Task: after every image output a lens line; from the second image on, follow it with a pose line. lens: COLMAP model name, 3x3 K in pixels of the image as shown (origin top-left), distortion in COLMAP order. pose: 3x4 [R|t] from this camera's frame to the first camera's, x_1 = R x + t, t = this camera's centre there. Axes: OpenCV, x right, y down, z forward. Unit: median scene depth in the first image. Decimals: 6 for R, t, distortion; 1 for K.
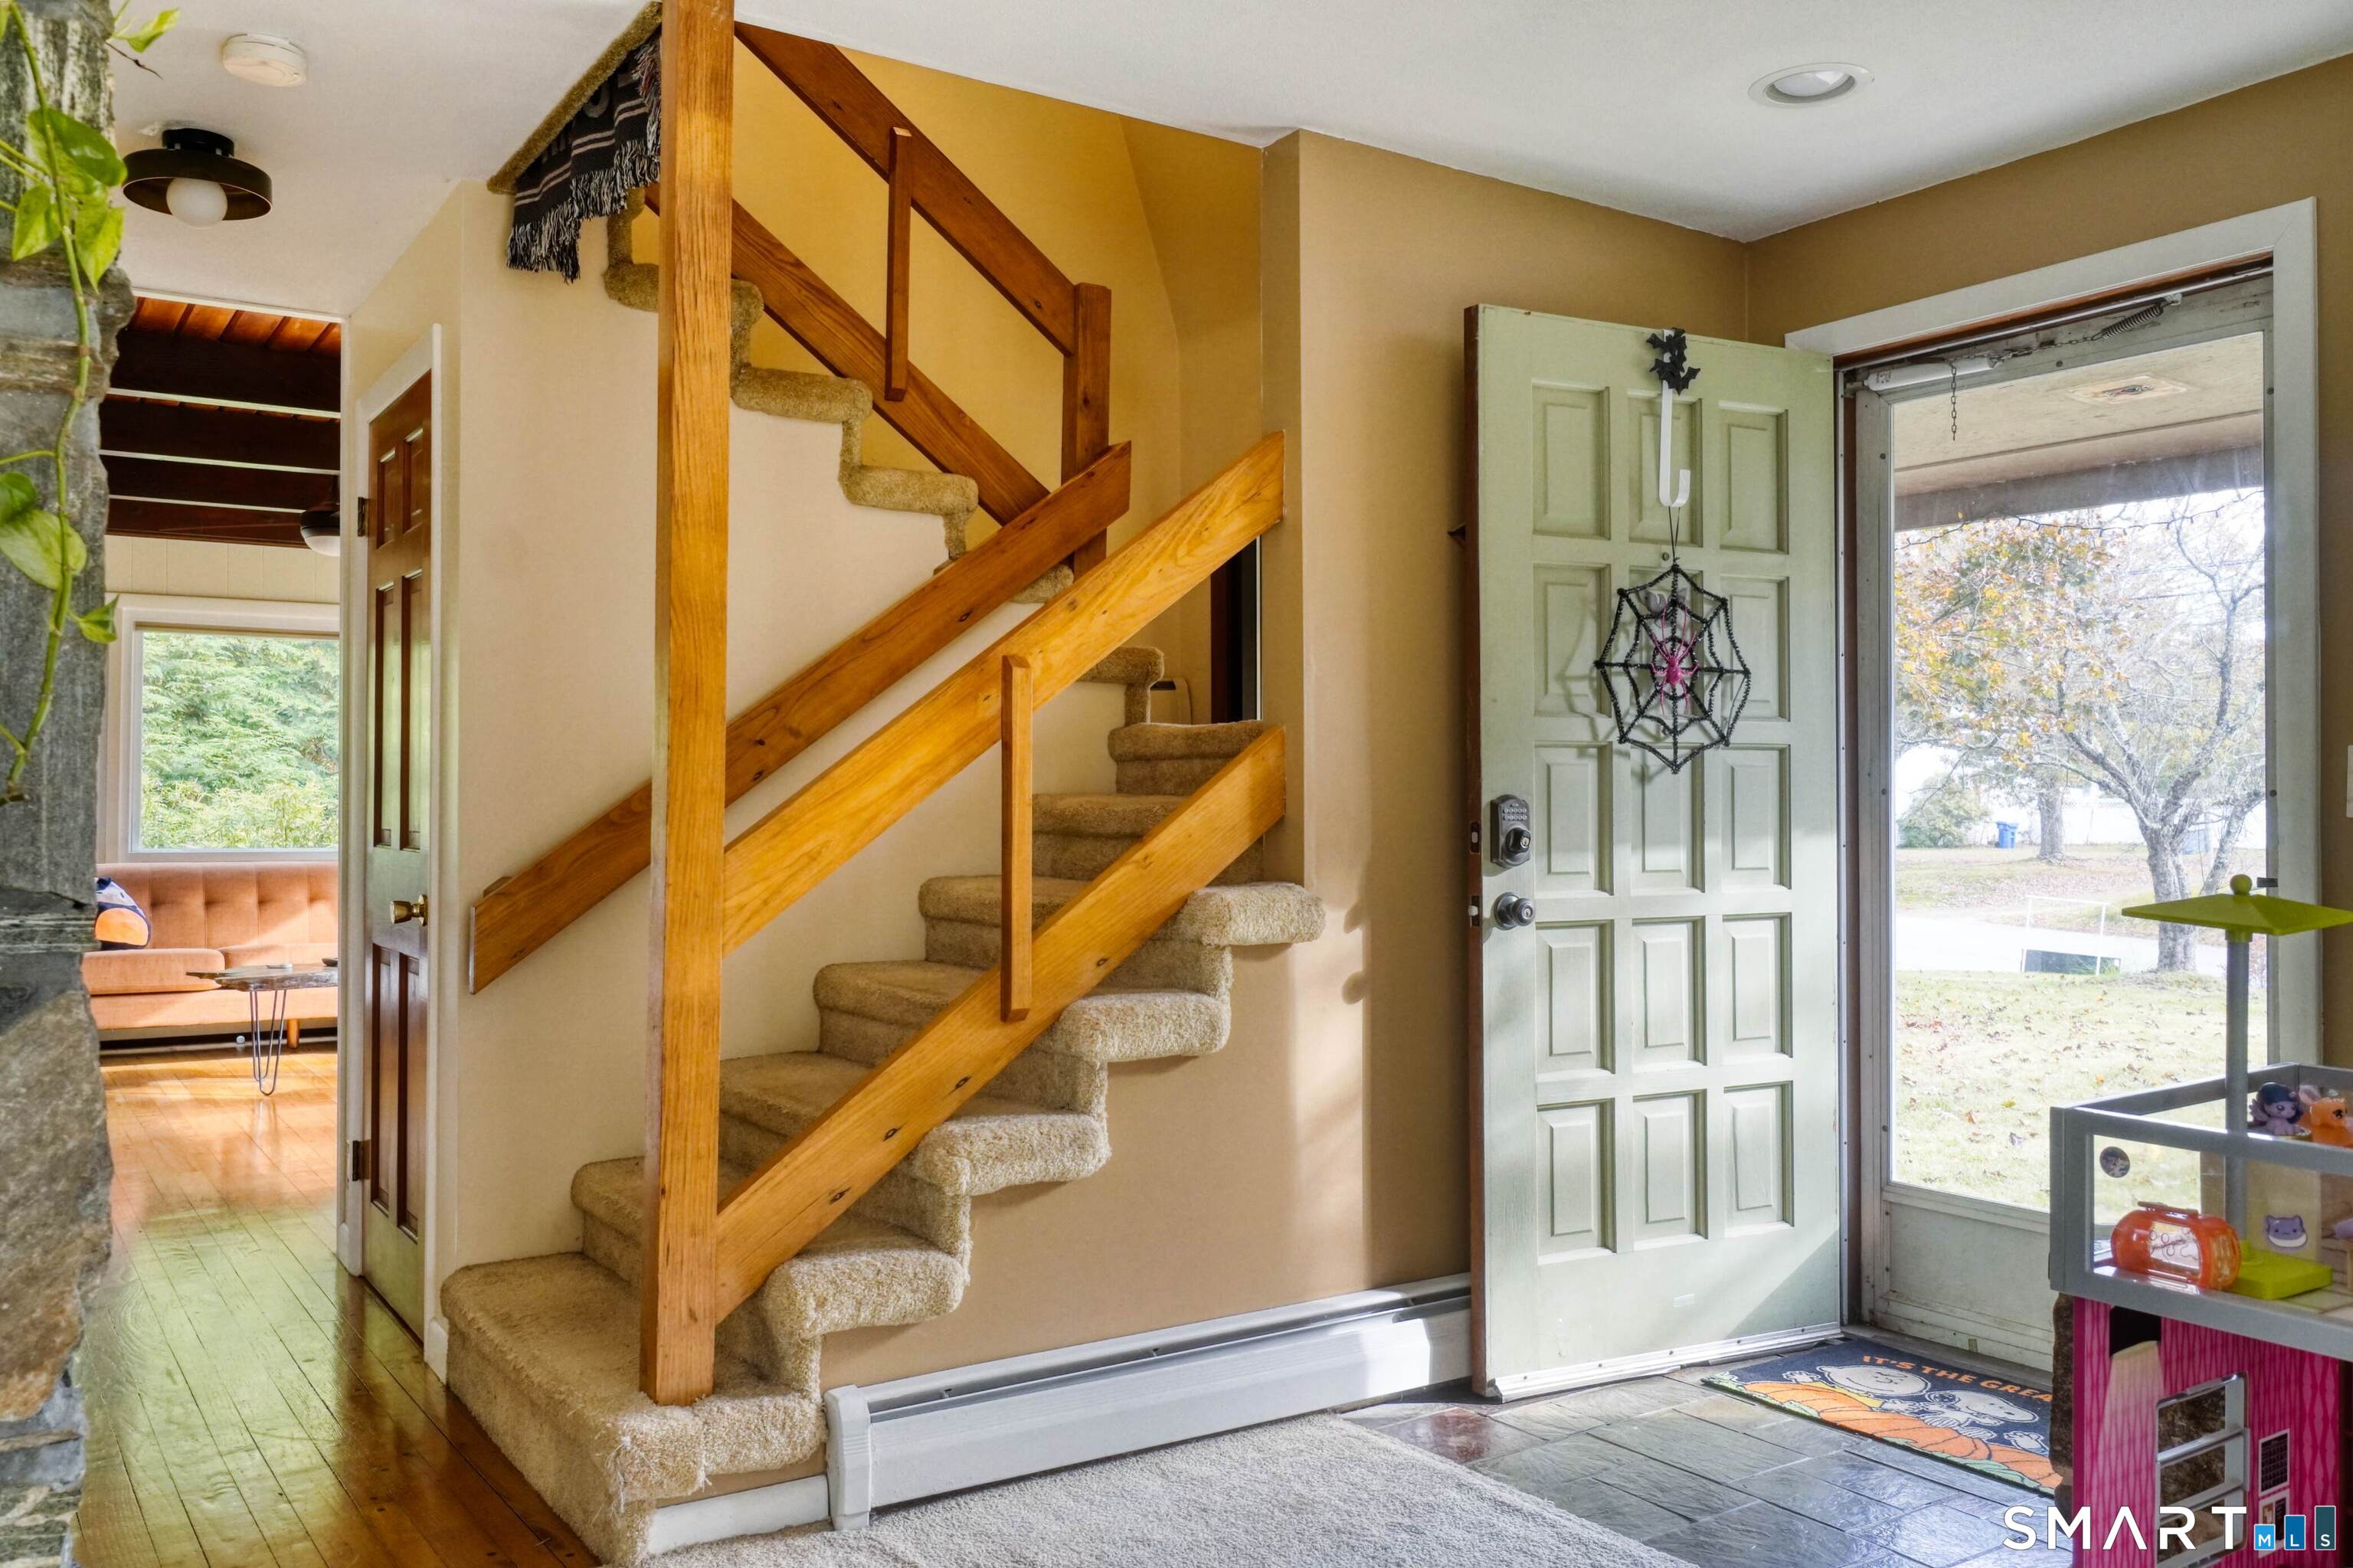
lens RADIAL K [[1810.9, 0, 1158.8], [0, 1810.9, 782.2], [0, 0, 1]] dist [-0.010659, 0.000564]
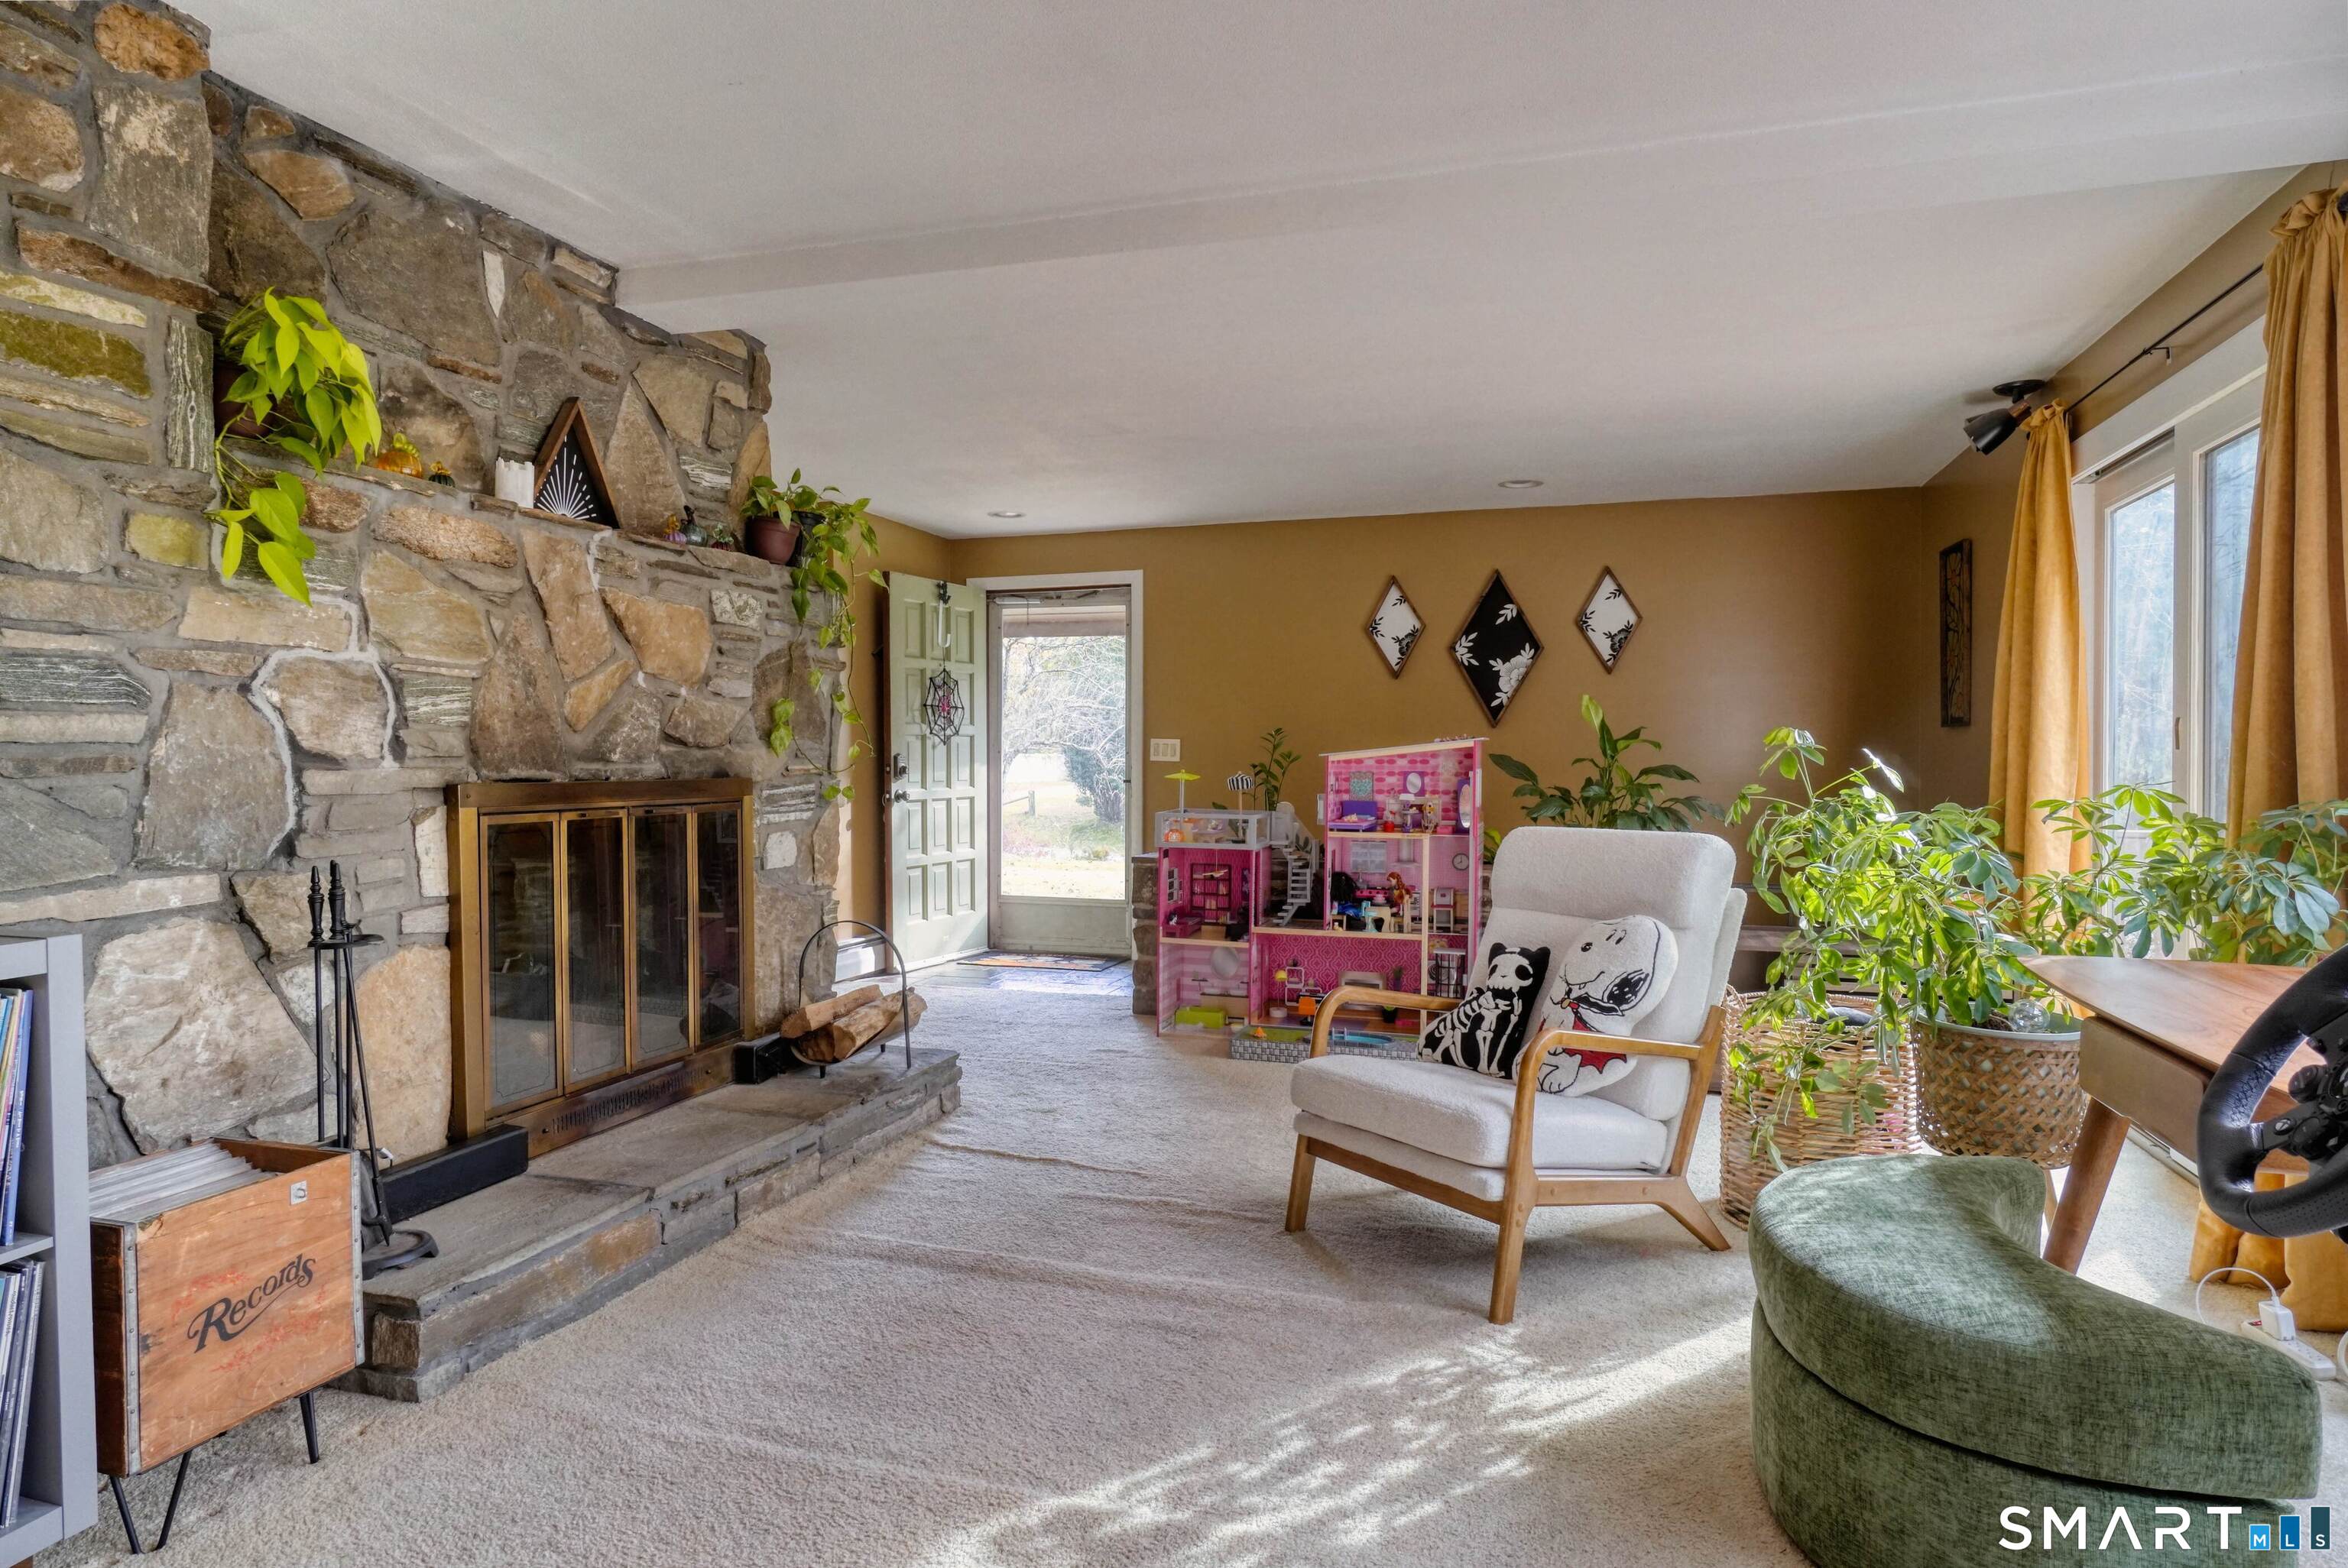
lens RADIAL K [[1326.3, 0, 1172.0], [0, 1326.3, 785.7], [0, 0, 1]] dist [0.002224, 0.003934]
pose [[0.776426, -0.015503, 0.630018, -0.657721], [-0.007670, 0.999391, 0.034044, -0.013519], [-0.630162, -0.031264, 0.775834, -0.714345]]
